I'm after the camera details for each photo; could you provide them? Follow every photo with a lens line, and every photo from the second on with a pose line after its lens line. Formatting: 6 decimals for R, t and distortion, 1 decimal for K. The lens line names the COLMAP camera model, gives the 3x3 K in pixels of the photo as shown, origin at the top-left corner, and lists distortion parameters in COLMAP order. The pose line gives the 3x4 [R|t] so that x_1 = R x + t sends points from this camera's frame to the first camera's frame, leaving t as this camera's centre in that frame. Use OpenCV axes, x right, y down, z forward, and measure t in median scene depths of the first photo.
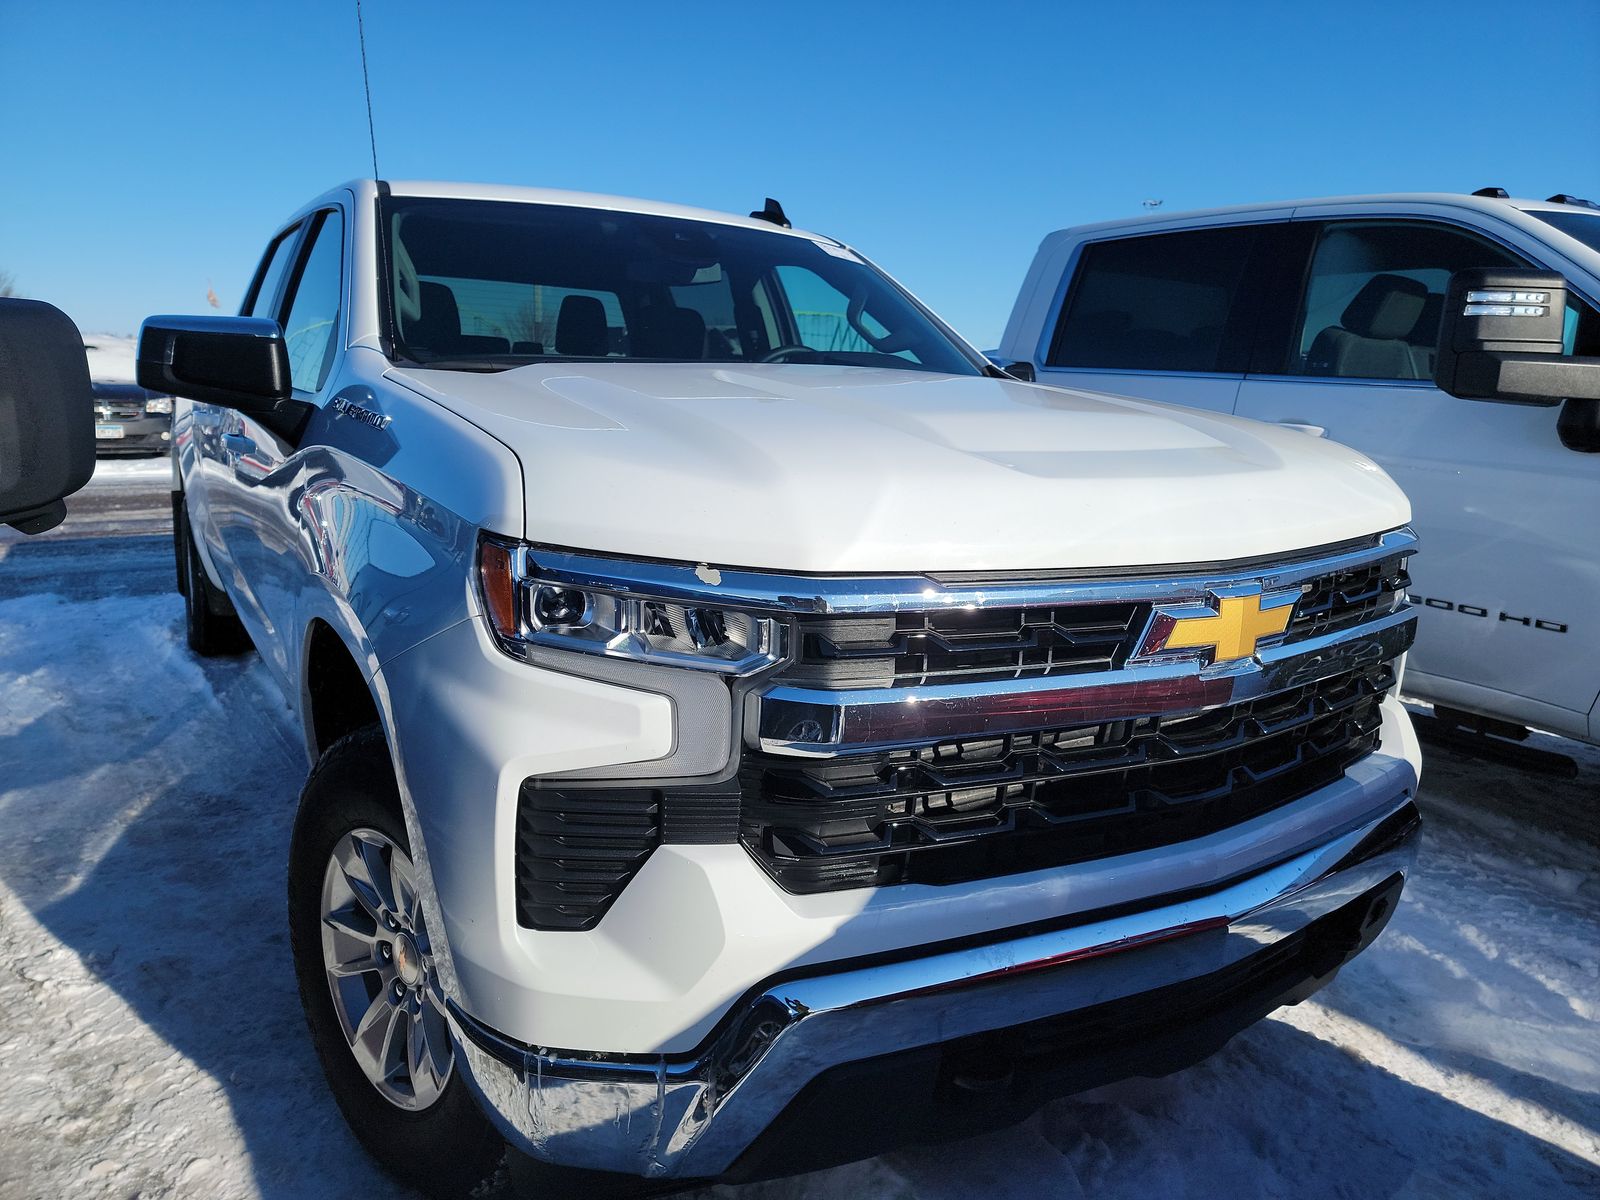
lens RADIAL K [[1116.0, 0, 815.2], [0, 1116.0, 591.4], [0, 0, 1]] dist [0.069208, -0.039352]
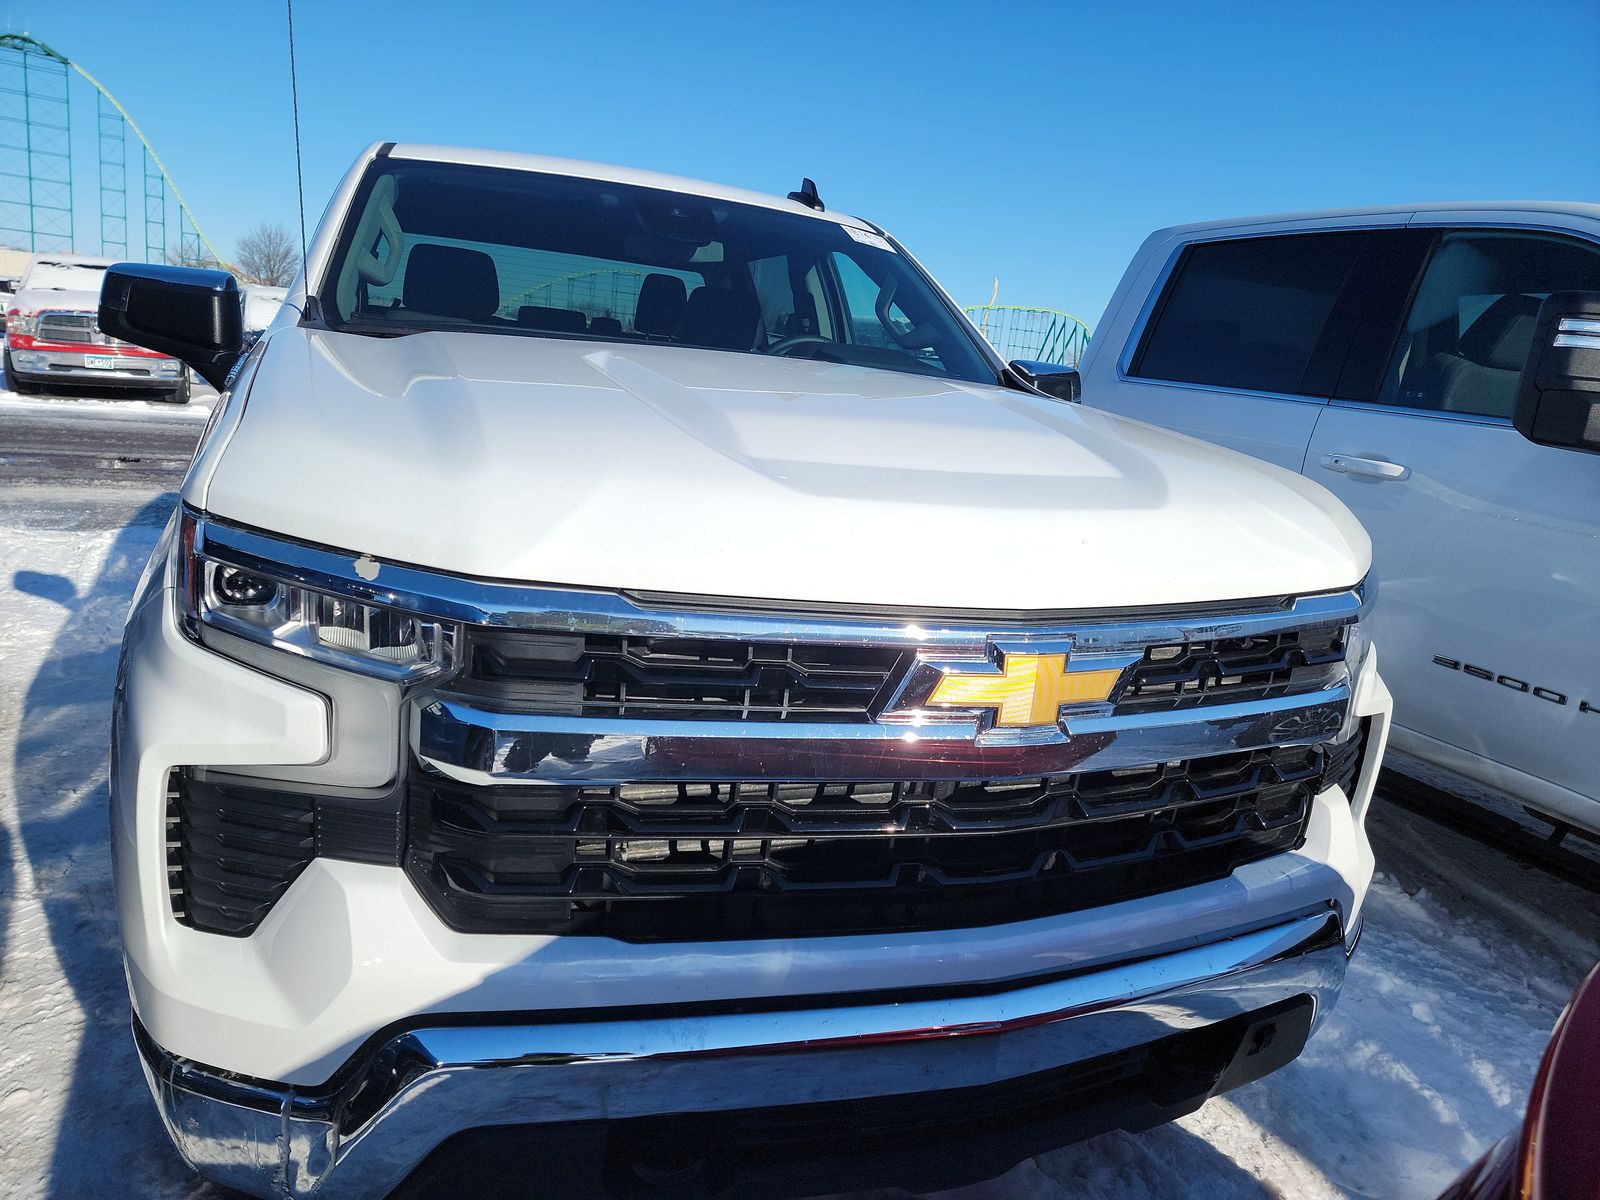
lens RADIAL K [[1116.0, 0, 788.2], [0, 1116.0, 600.3], [0, 0, 1]] dist [0.069208, -0.039352]
pose [[0.981228, 0.100780, -0.164425, 0.242549], [-0.098429, 0.994892, 0.022401, -0.026627], [0.165843, -0.005797, 0.986135, 0.102938]]
